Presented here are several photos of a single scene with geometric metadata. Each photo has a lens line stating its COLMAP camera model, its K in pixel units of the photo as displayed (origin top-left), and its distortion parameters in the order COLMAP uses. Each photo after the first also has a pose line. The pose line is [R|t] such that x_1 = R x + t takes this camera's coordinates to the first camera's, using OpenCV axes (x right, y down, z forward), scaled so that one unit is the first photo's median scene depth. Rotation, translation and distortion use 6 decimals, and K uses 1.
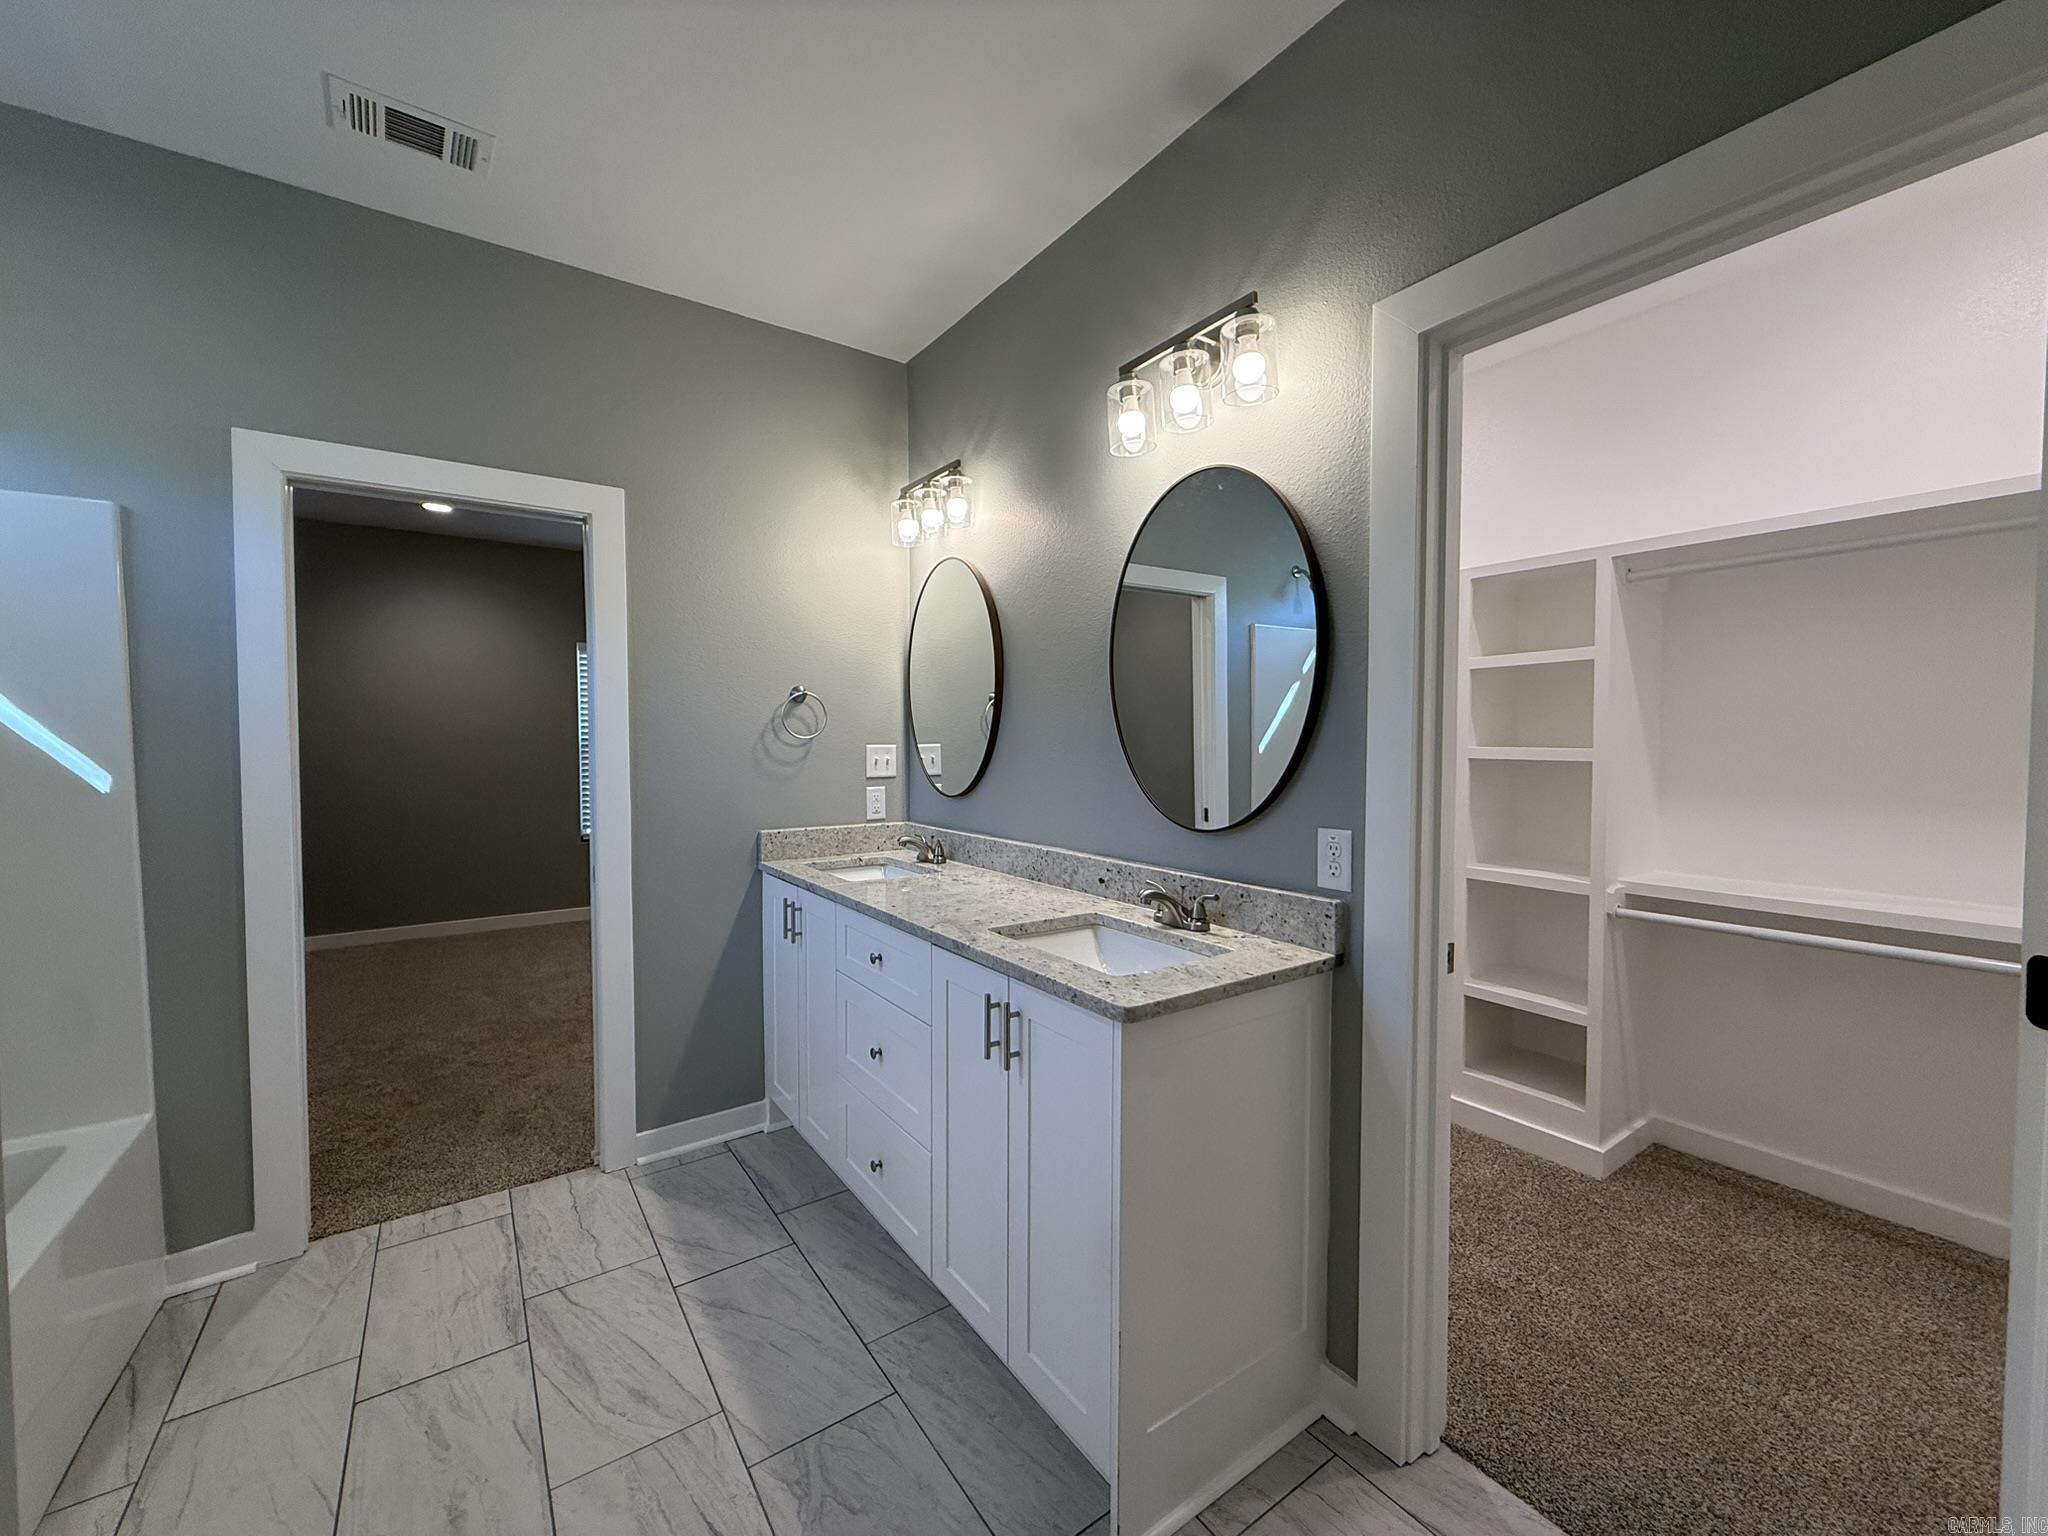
lens RADIAL K [[816.6, 0, 1016.3], [0, 816.6, 764.4], [0, 0, 1]] dist [0.000609, -0.000060]
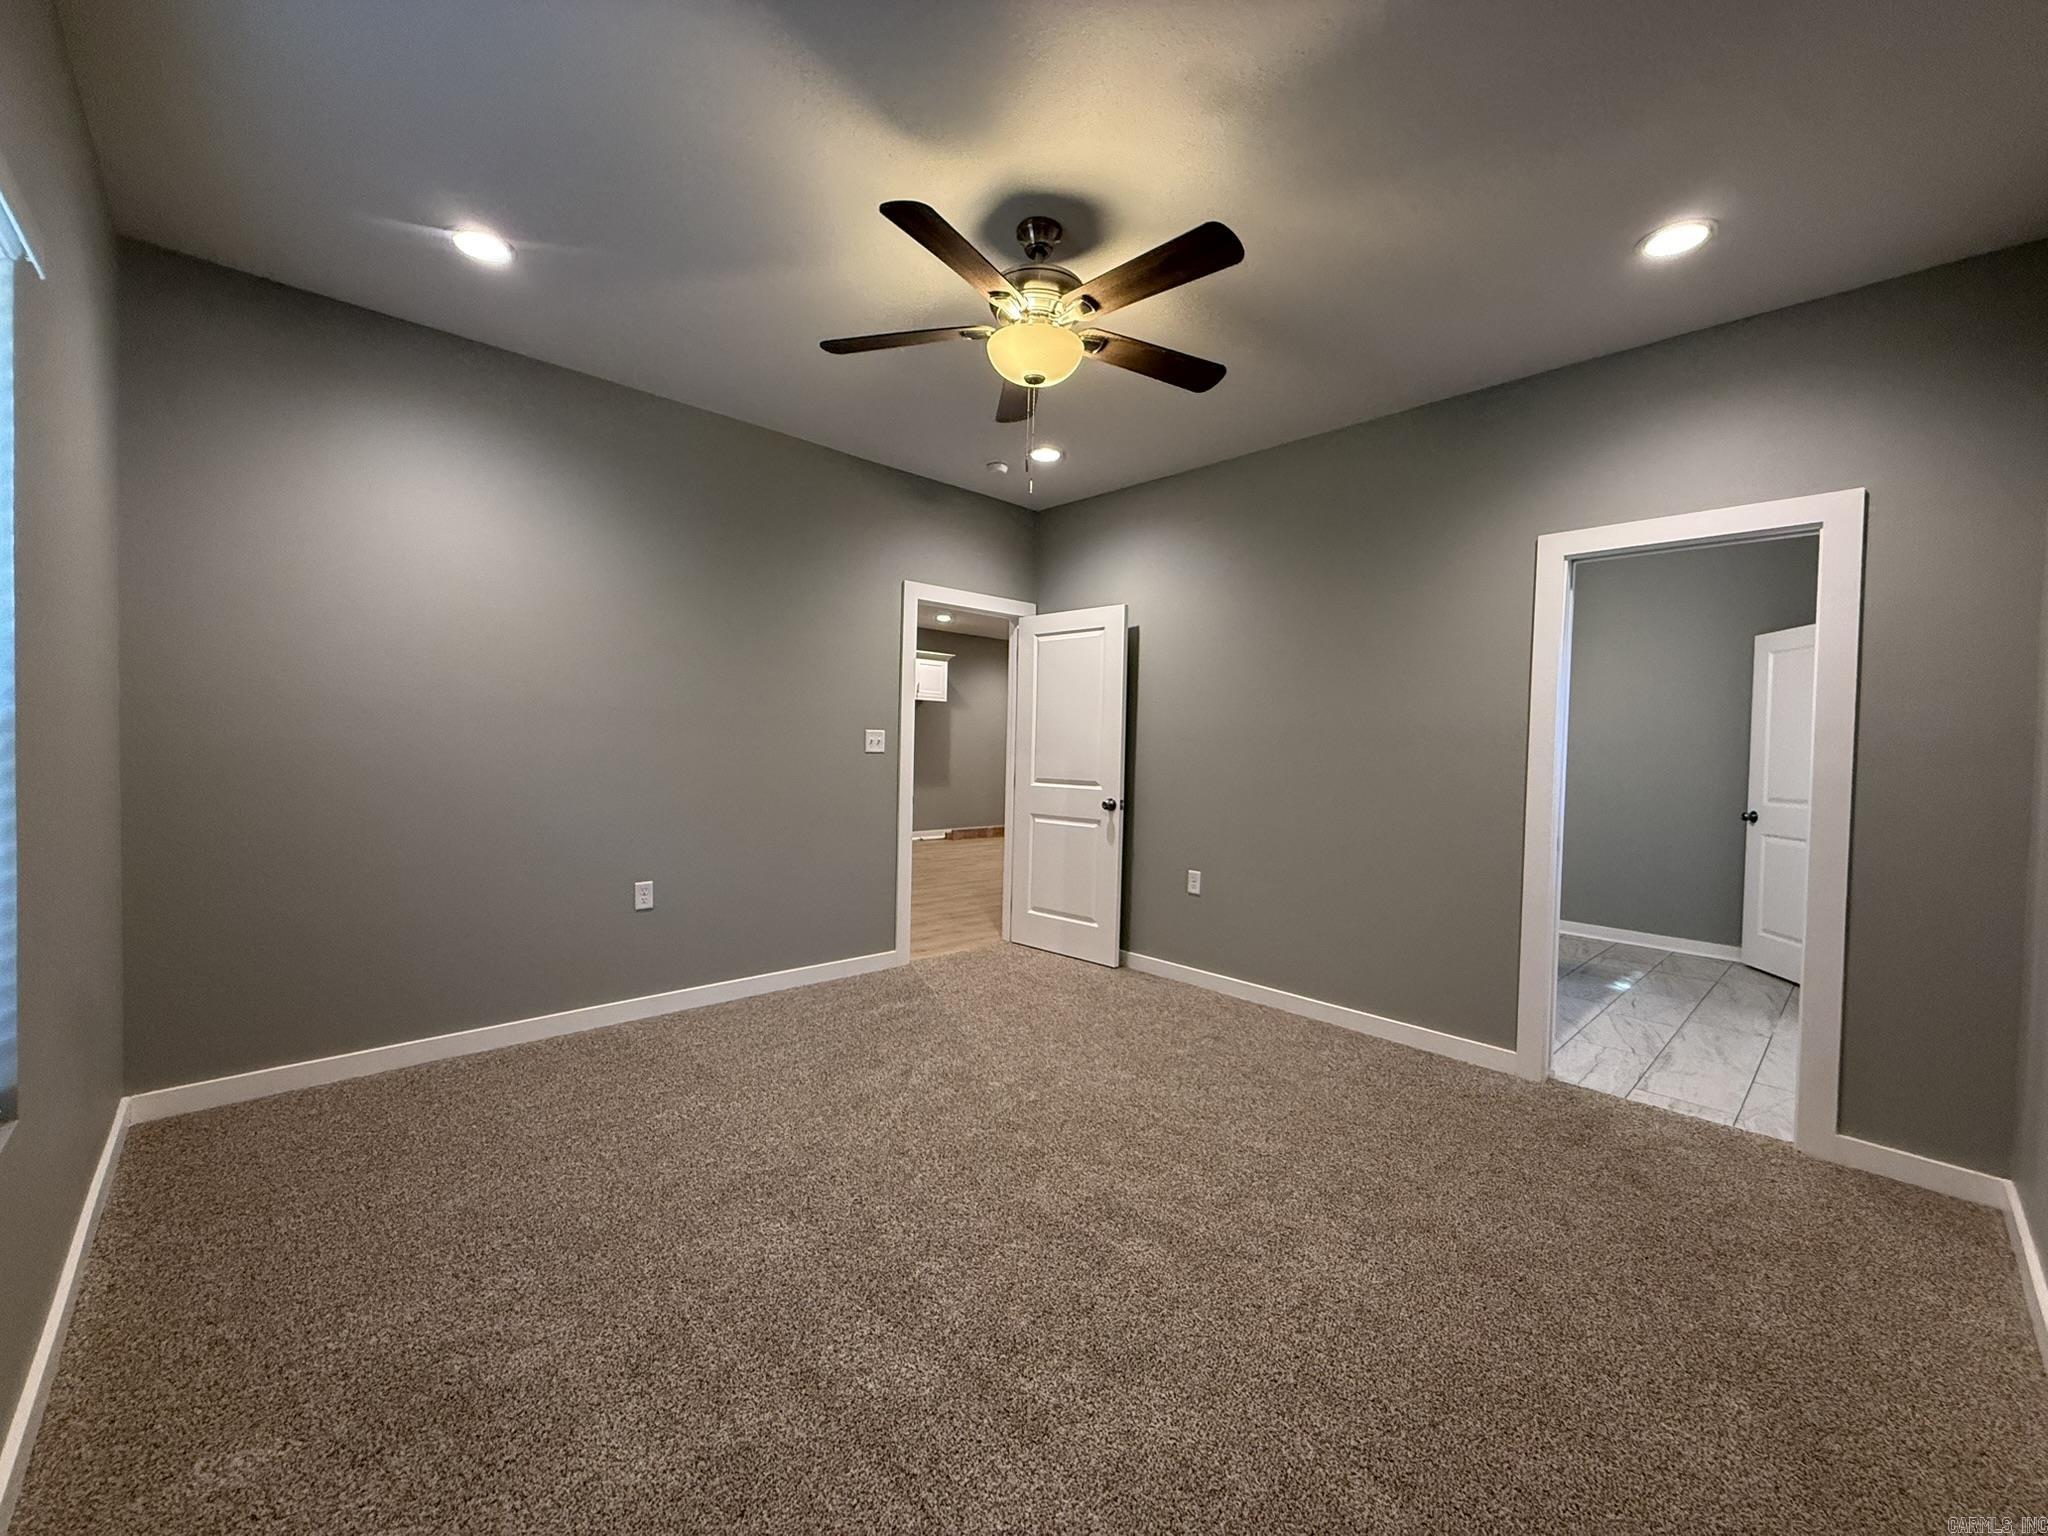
lens RADIAL K [[815.0, 0, 1016.6], [0, 815.0, 764.1], [0, 0, 1]] dist [-0.000060, 0.000119]
pose [[-0.148130, -0.028346, 0.988562, -0.795399], [-0.015609, 0.999532, 0.026321, -0.002917], [-0.988845, -0.011531, -0.148503, 0.988017]]
